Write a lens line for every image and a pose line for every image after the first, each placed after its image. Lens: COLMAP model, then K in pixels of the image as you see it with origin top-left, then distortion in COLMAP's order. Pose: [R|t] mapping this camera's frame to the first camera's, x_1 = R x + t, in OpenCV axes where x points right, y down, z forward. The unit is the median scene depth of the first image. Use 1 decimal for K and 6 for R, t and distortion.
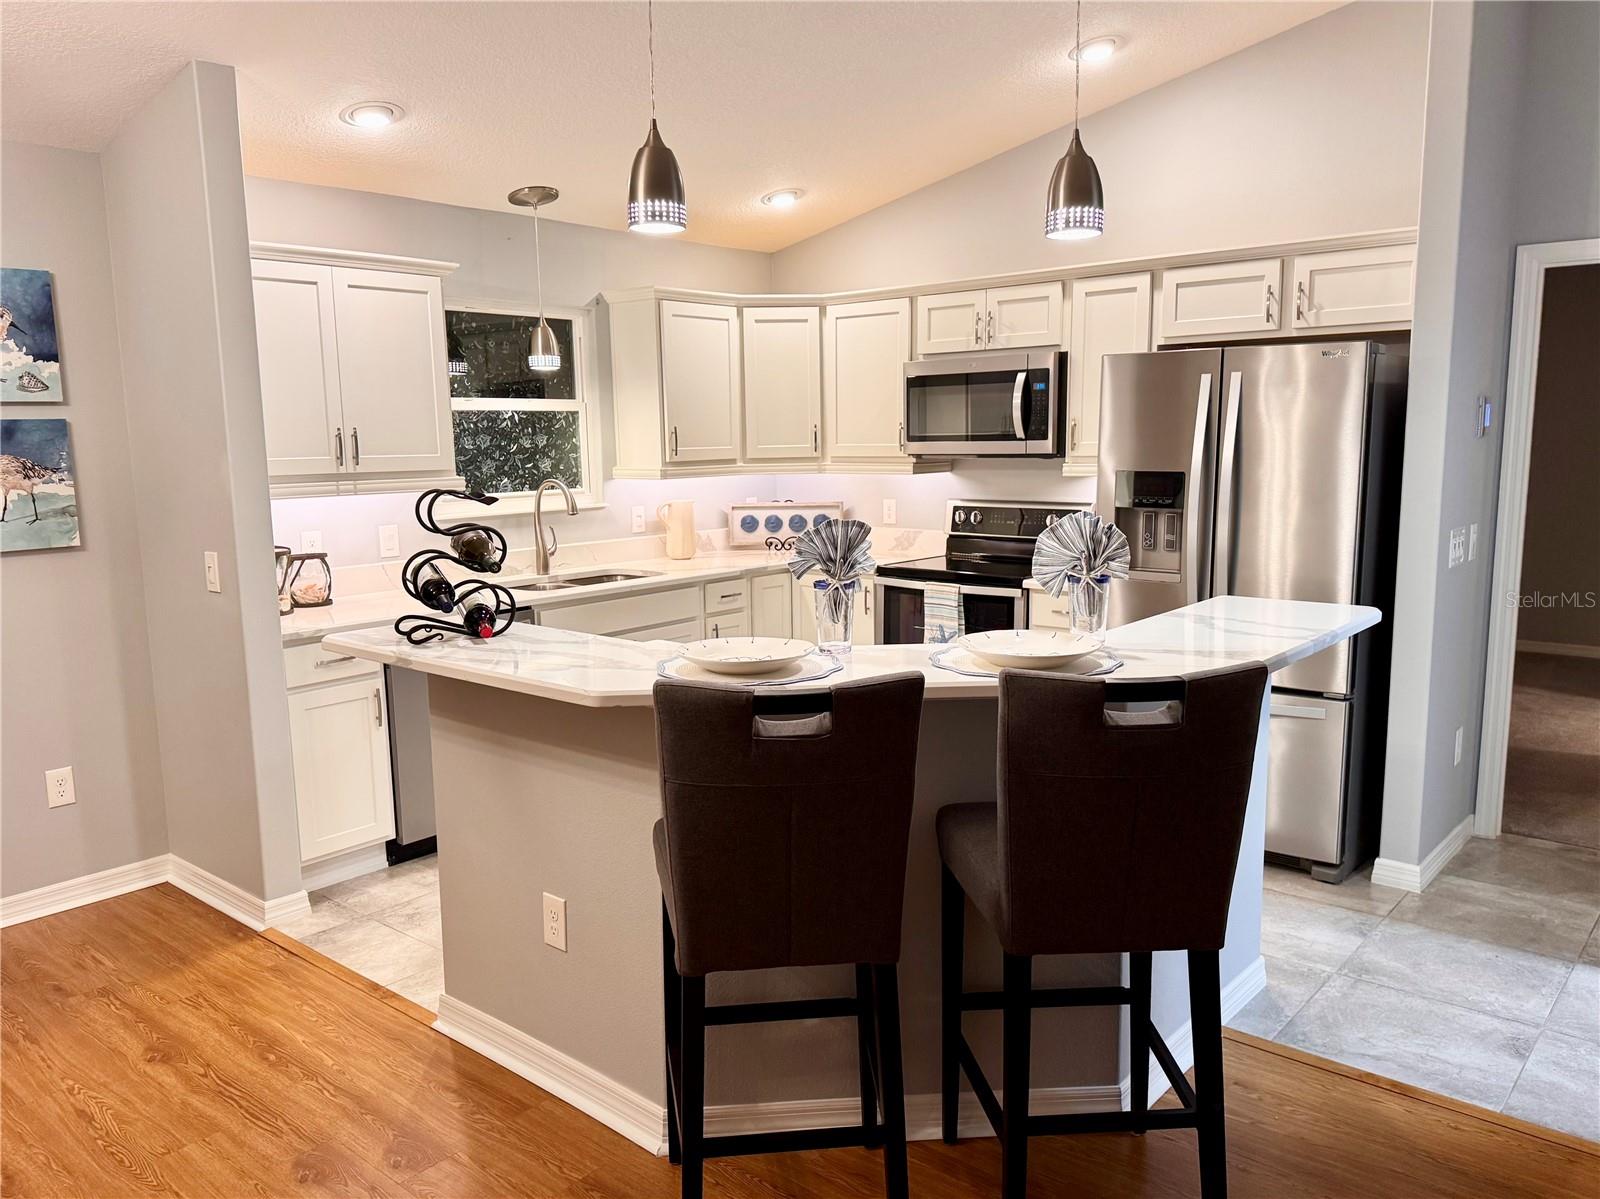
lens RADIAL K [[1216.9, 0, 796.7], [0, 1216.9, 609.4], [0, 0, 1]] dist [0.053669, -0.067635]
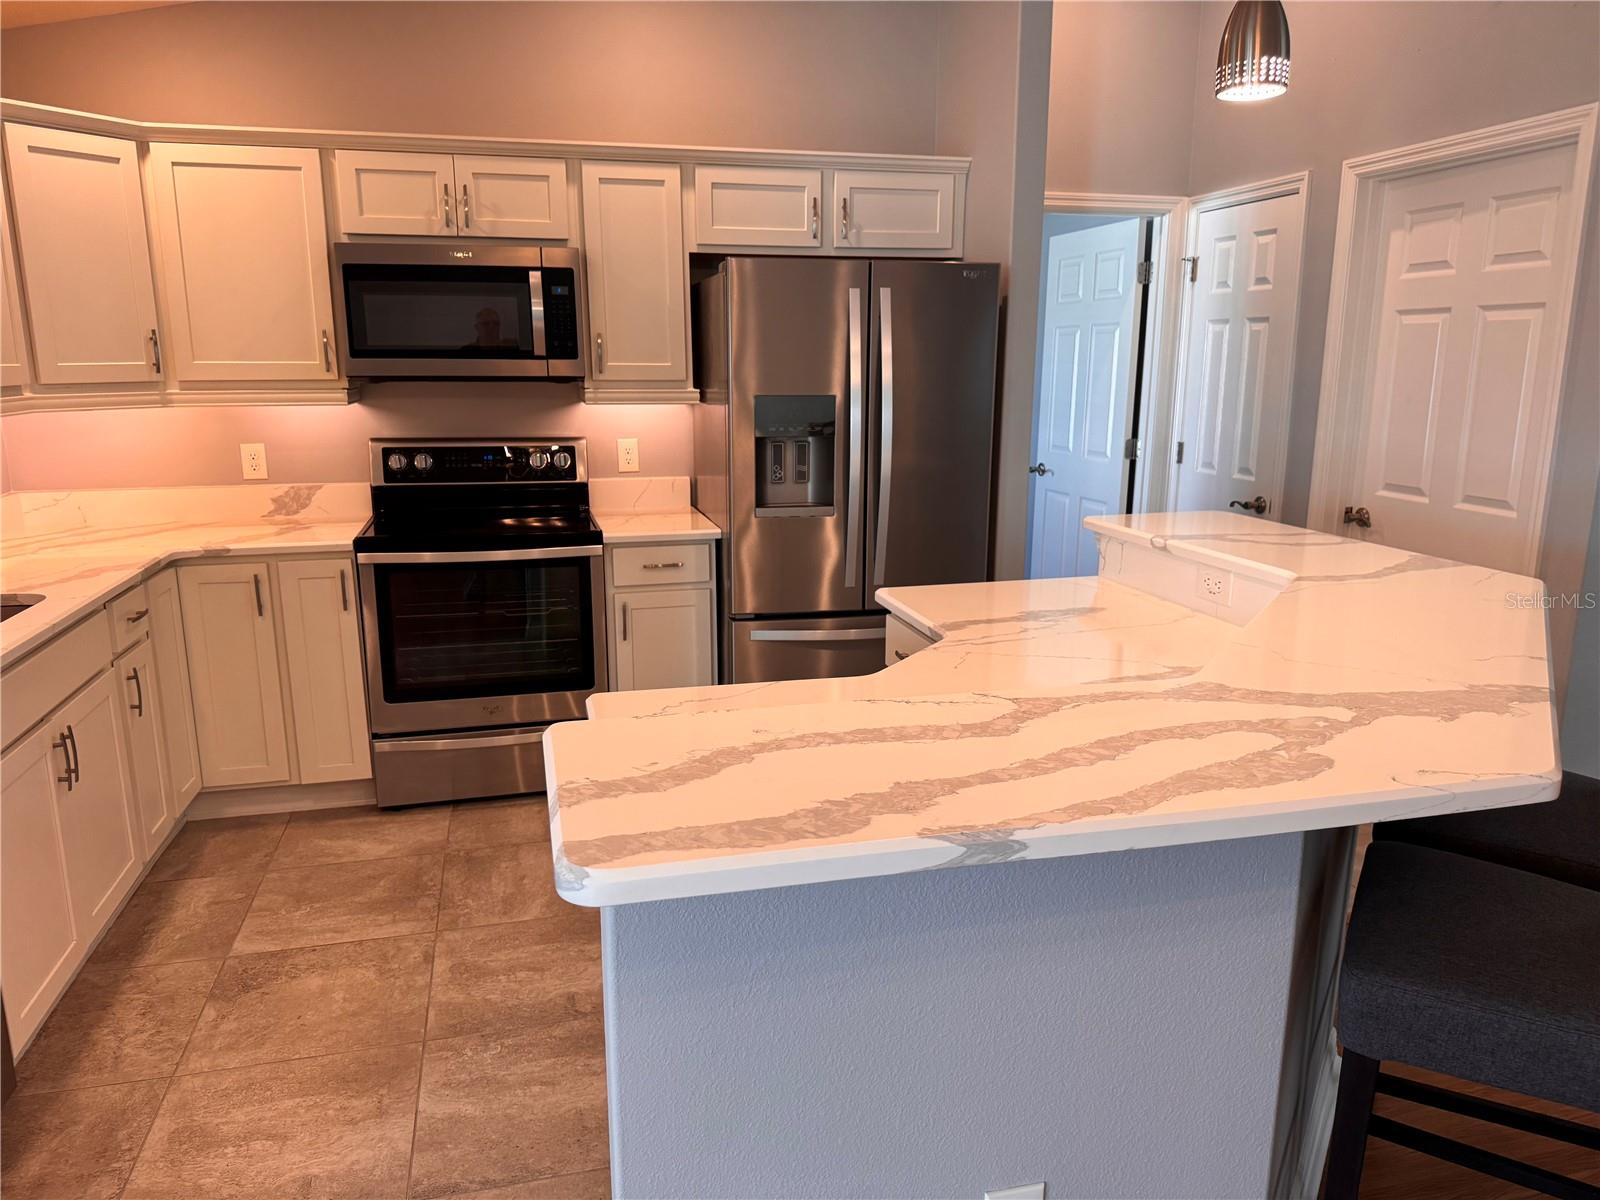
lens RADIAL K [[1135.9, 0, 801.9], [0, 1135.9, 603.4], [0, 0, 1]] dist [0.056461, -0.072282]
pose [[0.573964, -0.154887, 0.804099, -0.341403], [0.112097, 0.987566, 0.110212, -0.045071], [-0.811172, 0.026879, 0.584190, 0.439192]]
